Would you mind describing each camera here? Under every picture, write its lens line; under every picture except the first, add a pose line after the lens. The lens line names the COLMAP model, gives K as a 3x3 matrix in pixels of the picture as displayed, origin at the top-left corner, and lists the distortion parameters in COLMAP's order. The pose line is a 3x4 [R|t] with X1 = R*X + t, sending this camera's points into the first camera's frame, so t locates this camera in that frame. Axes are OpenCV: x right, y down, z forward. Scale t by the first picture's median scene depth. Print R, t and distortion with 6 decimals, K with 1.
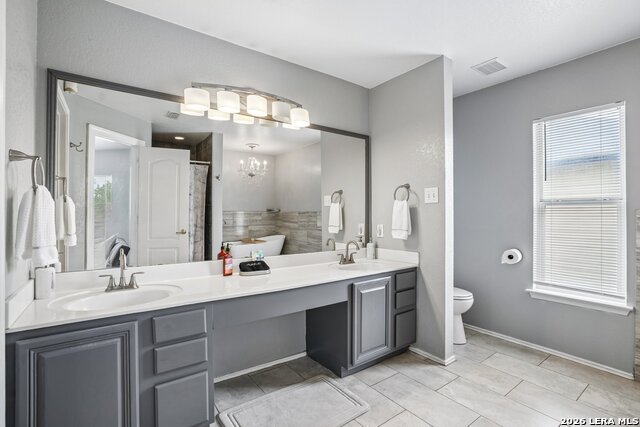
lens RADIAL K [[295.5, 0, 314.4], [0, 295.5, 213.3], [0, 0, 1]] dist [-0.045878, 0.002400]
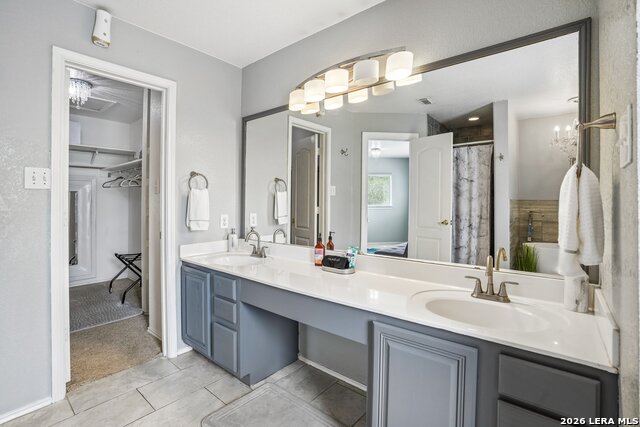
lens RADIAL K [[295.5, 0, 317.4], [0, 295.5, 201.2], [0, 0, 1]] dist [-0.045878, 0.002400]
pose [[0.276920, -0.004335, -0.960883, 0.487877], [0.000360, 0.999990, -0.004408, -0.000714], [0.960893, 0.000874, 0.276919, 0.534115]]
